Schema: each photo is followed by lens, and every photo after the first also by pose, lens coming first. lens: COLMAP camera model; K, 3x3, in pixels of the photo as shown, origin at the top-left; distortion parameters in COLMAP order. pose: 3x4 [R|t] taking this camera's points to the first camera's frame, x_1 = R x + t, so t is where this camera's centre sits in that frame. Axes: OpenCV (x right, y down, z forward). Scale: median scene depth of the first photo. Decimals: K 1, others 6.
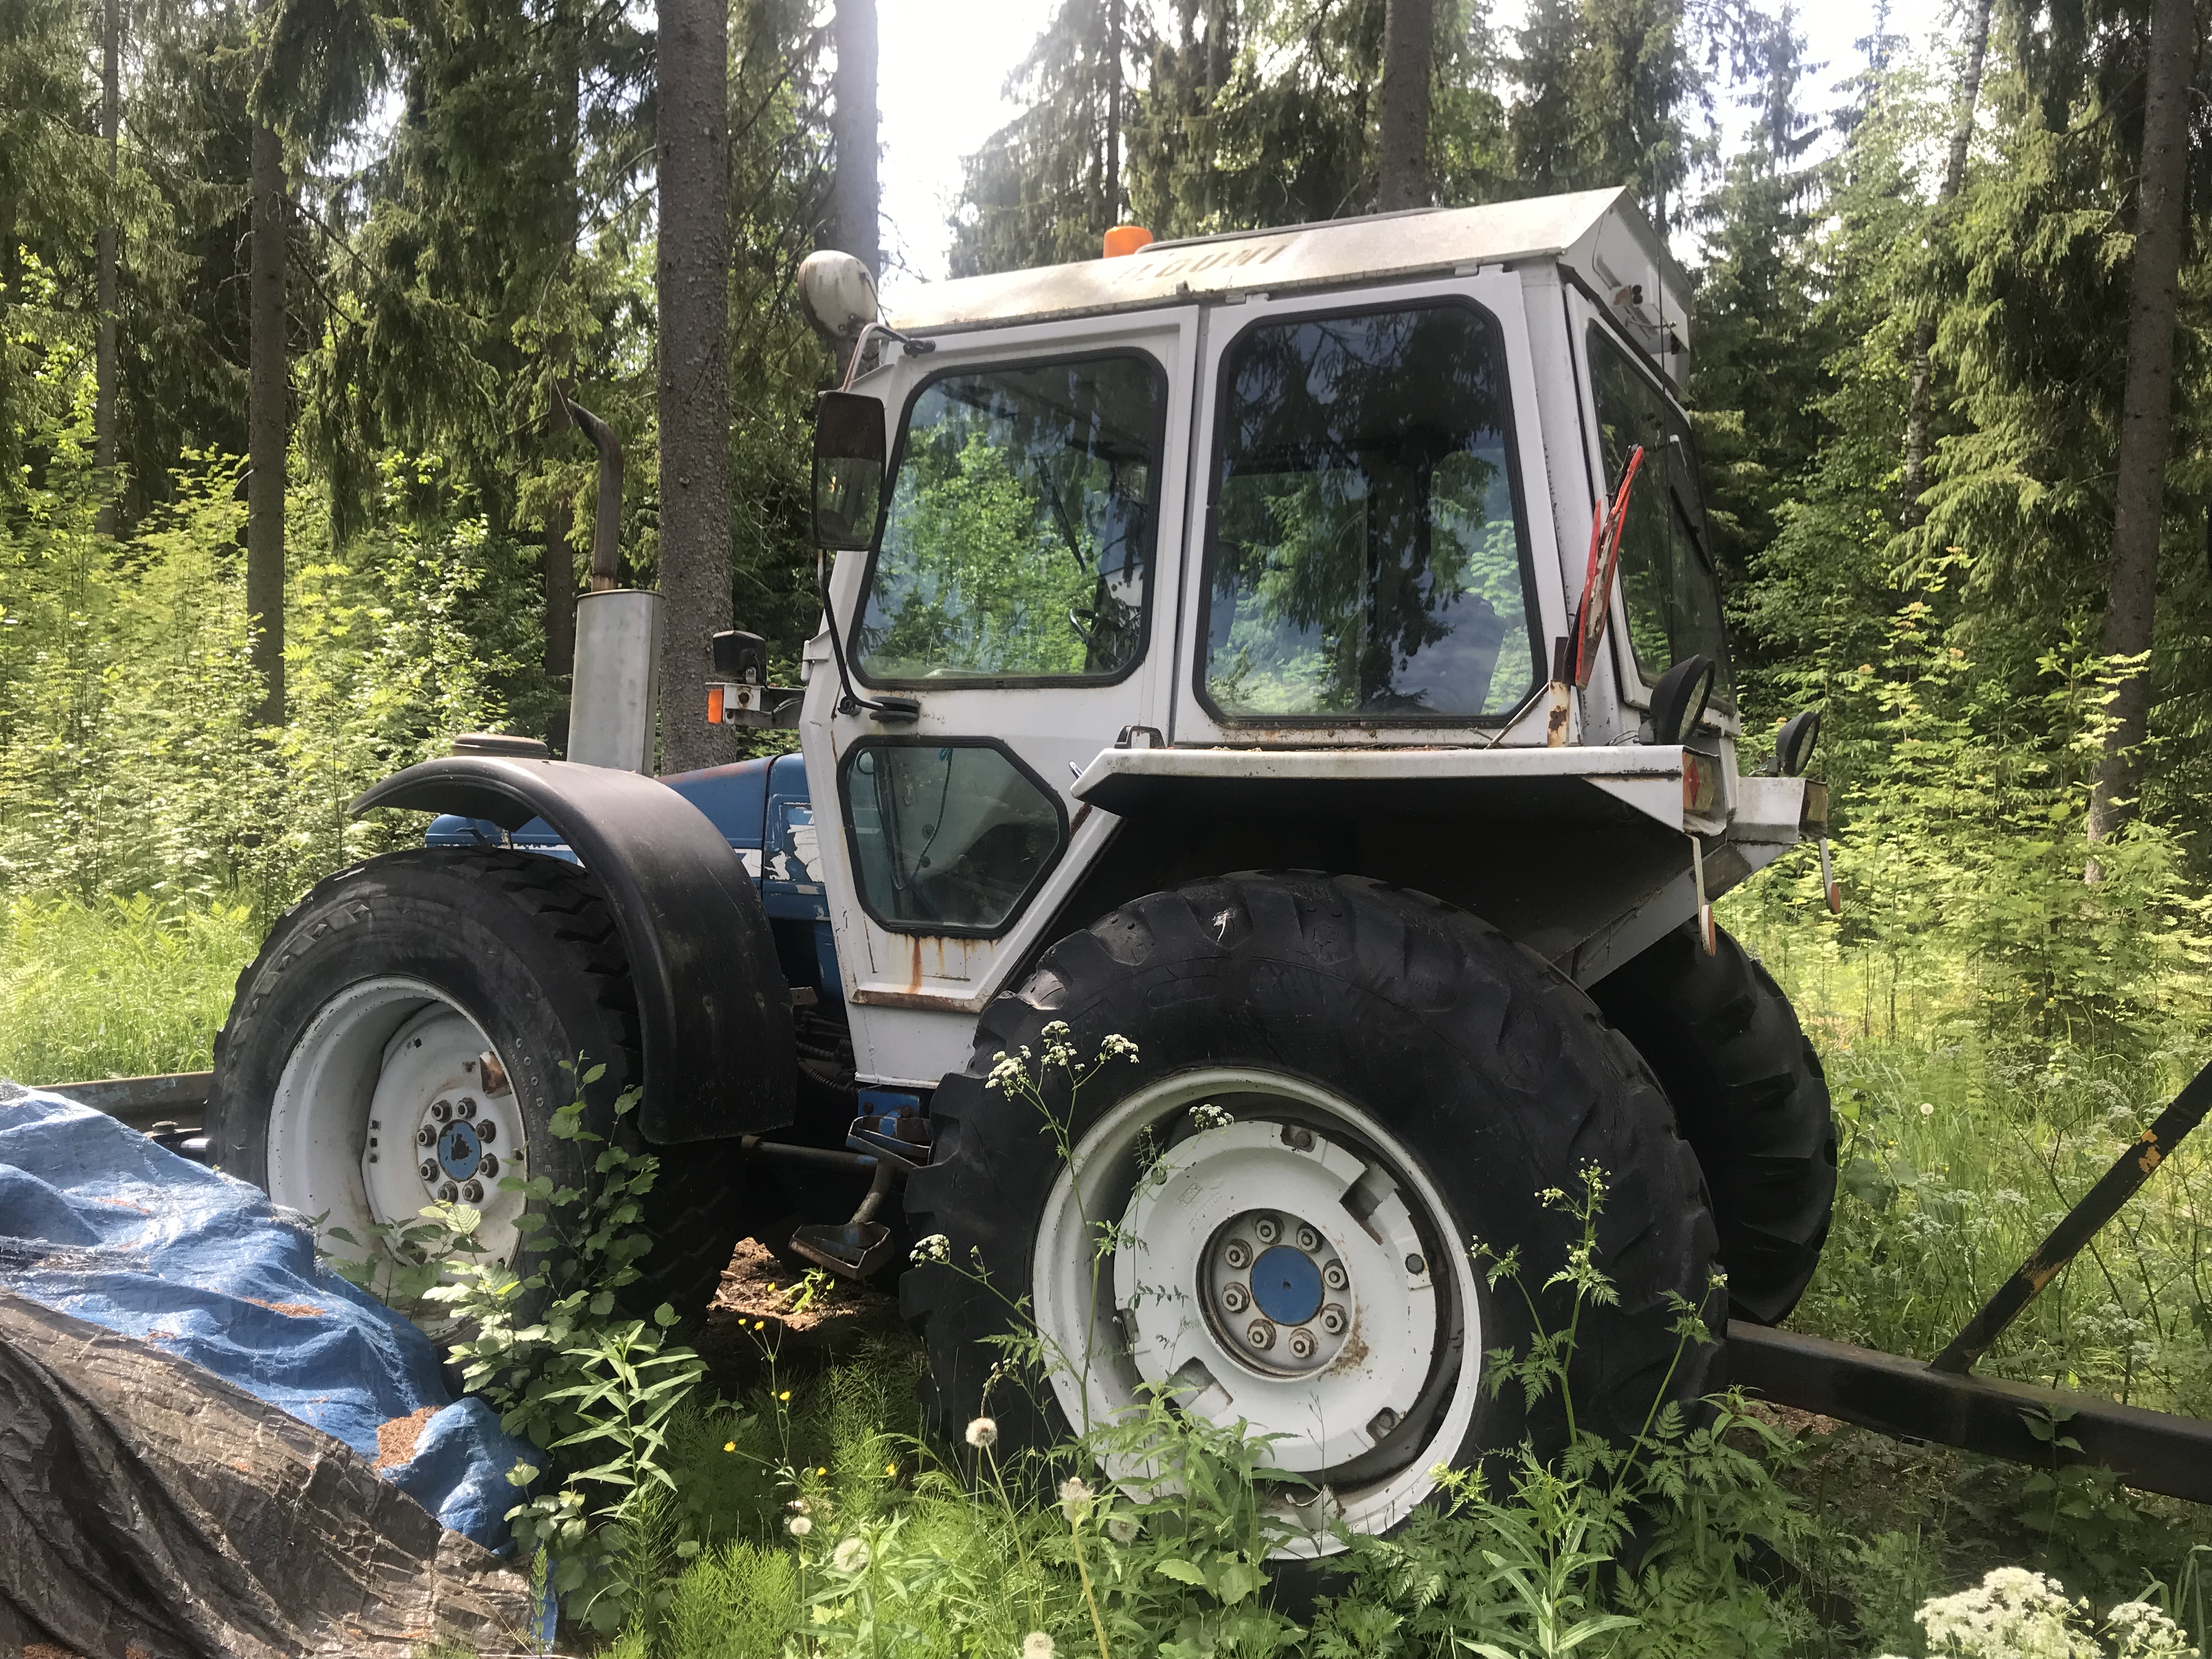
lens RADIAL K [[1842.6, 0, 1094.1], [0, 1842.6, 827.3], [0, 0, 1]] dist [0.003438, 0.008248]
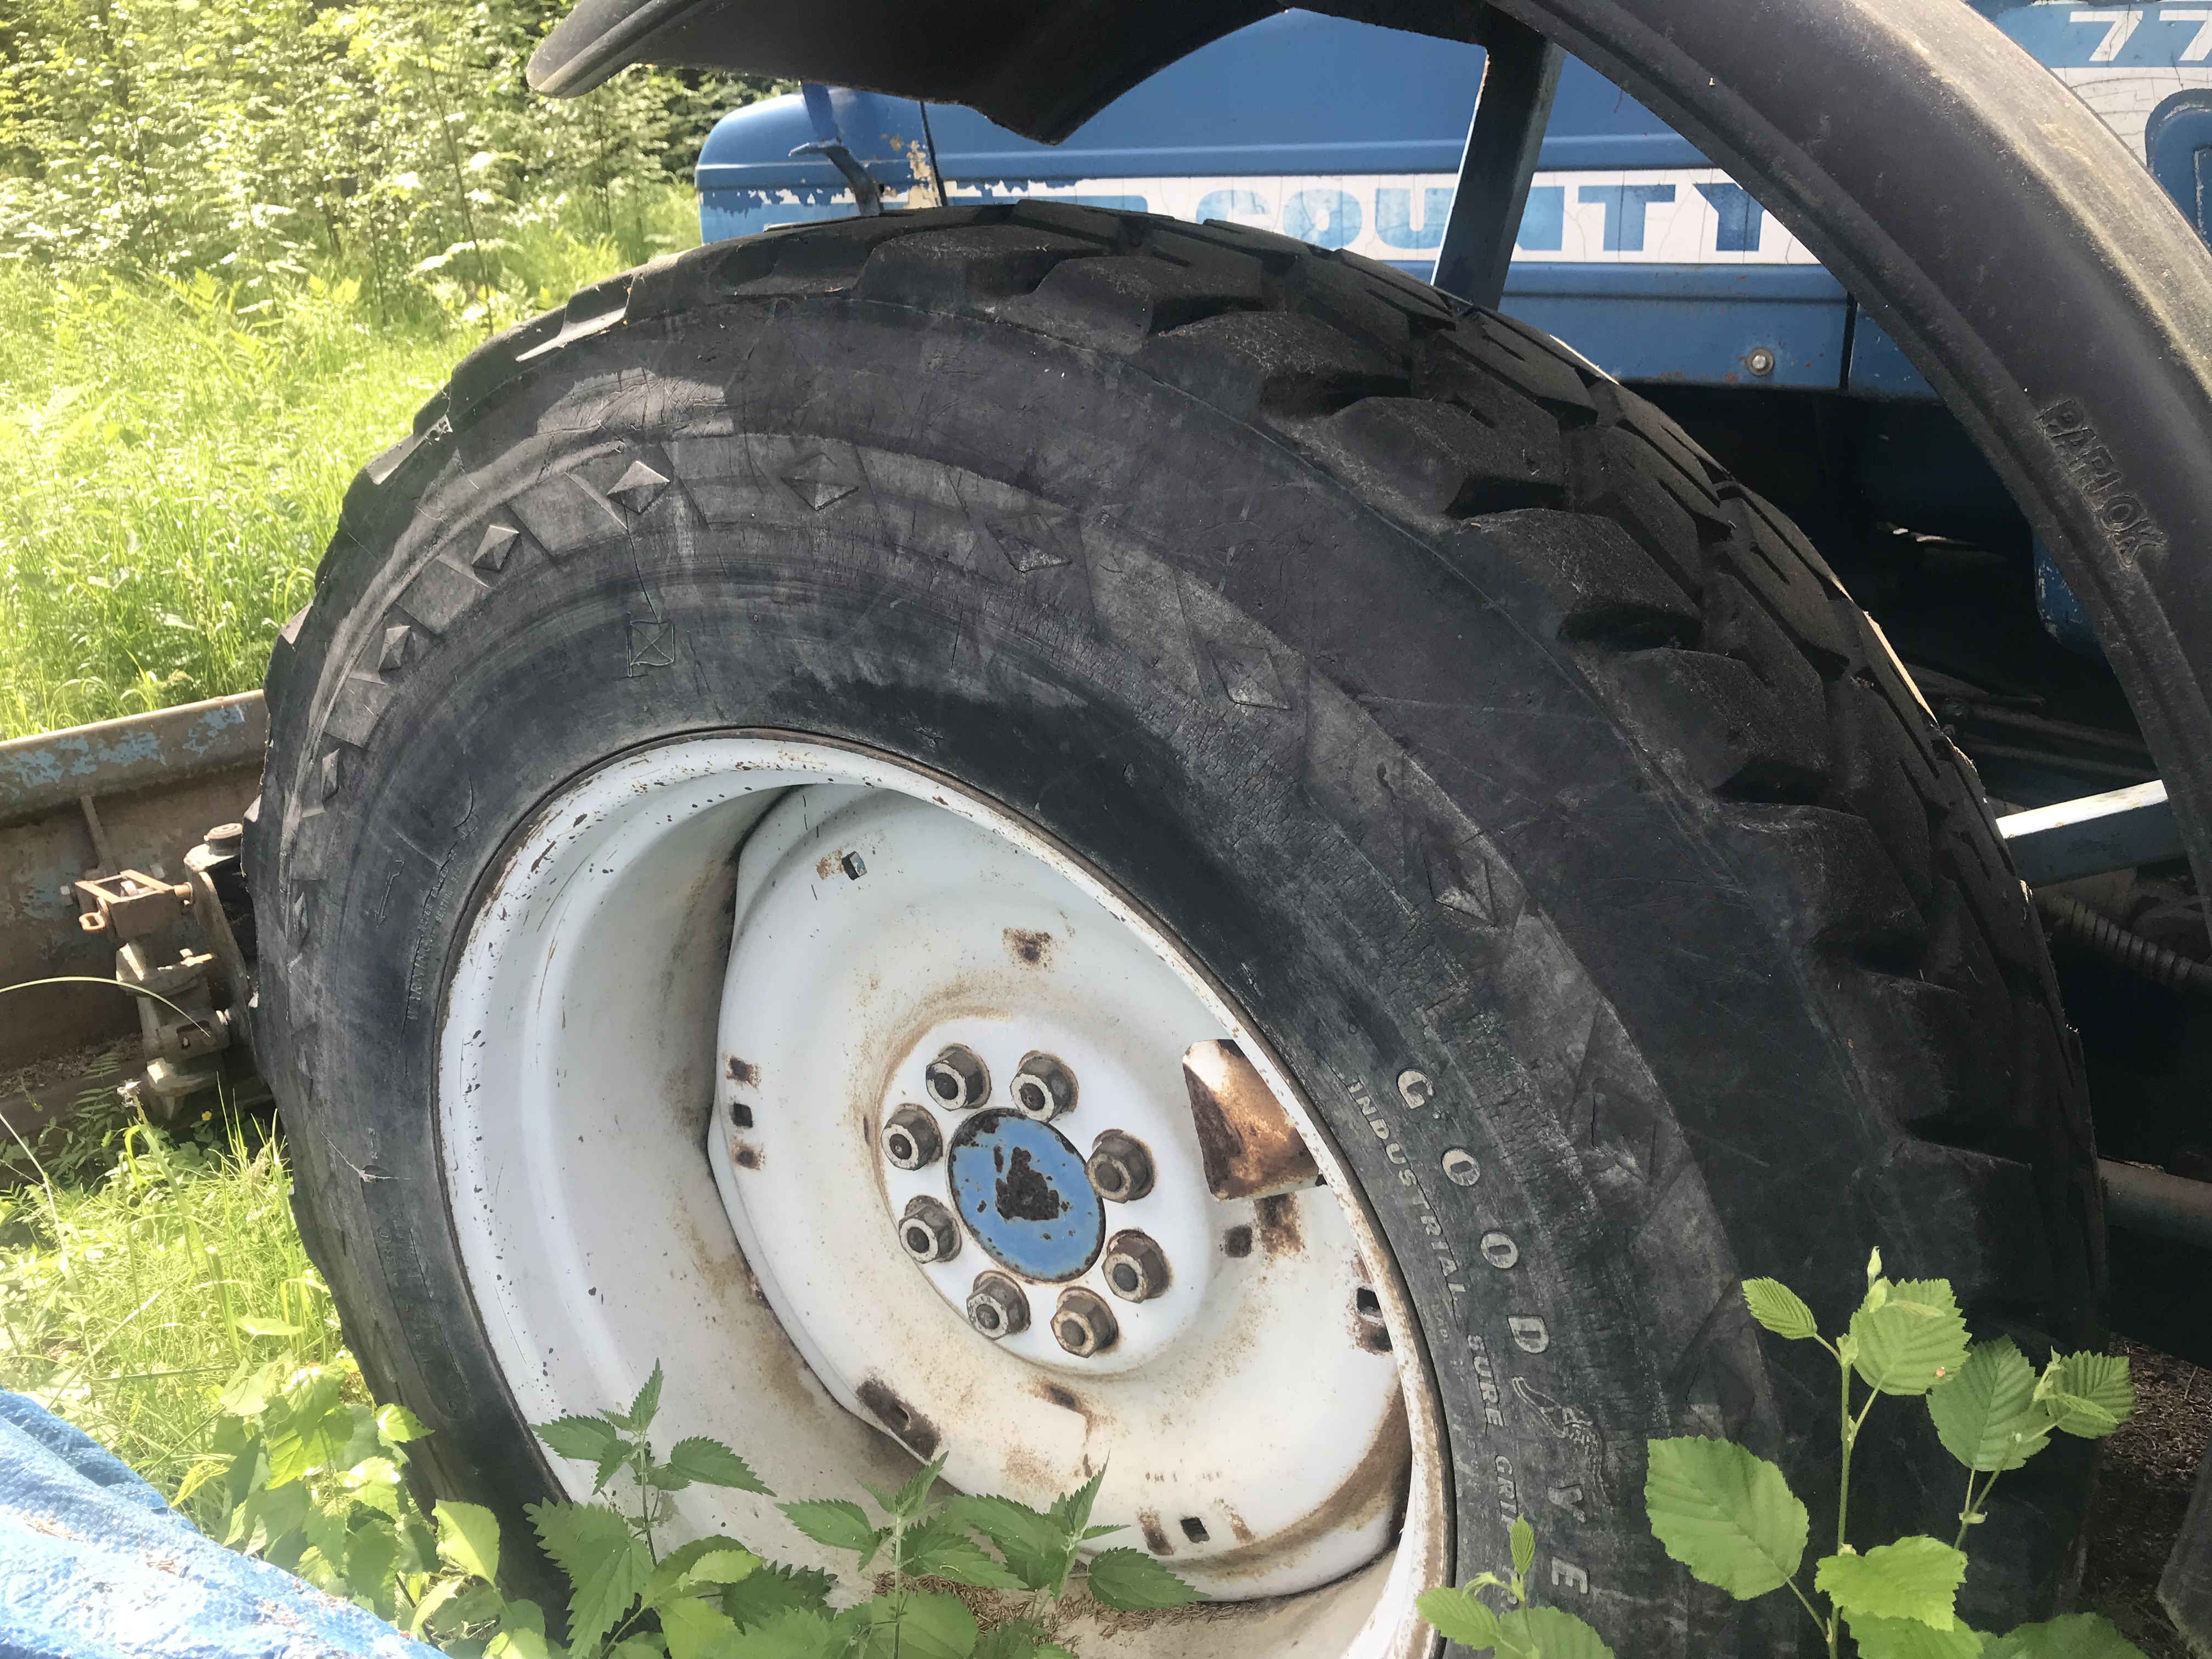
lens RADIAL K [[1842.6, 0, 1119.6], [0, 1842.6, 821.9], [0, 0, 1]] dist [0.003438, 0.008248]
pose [[0.997270, -0.021758, -0.070556, -0.102441], [0.045180, 0.935640, 0.350051, 0.000406], [0.058399, -0.352283, 0.934070, 0.243719]]
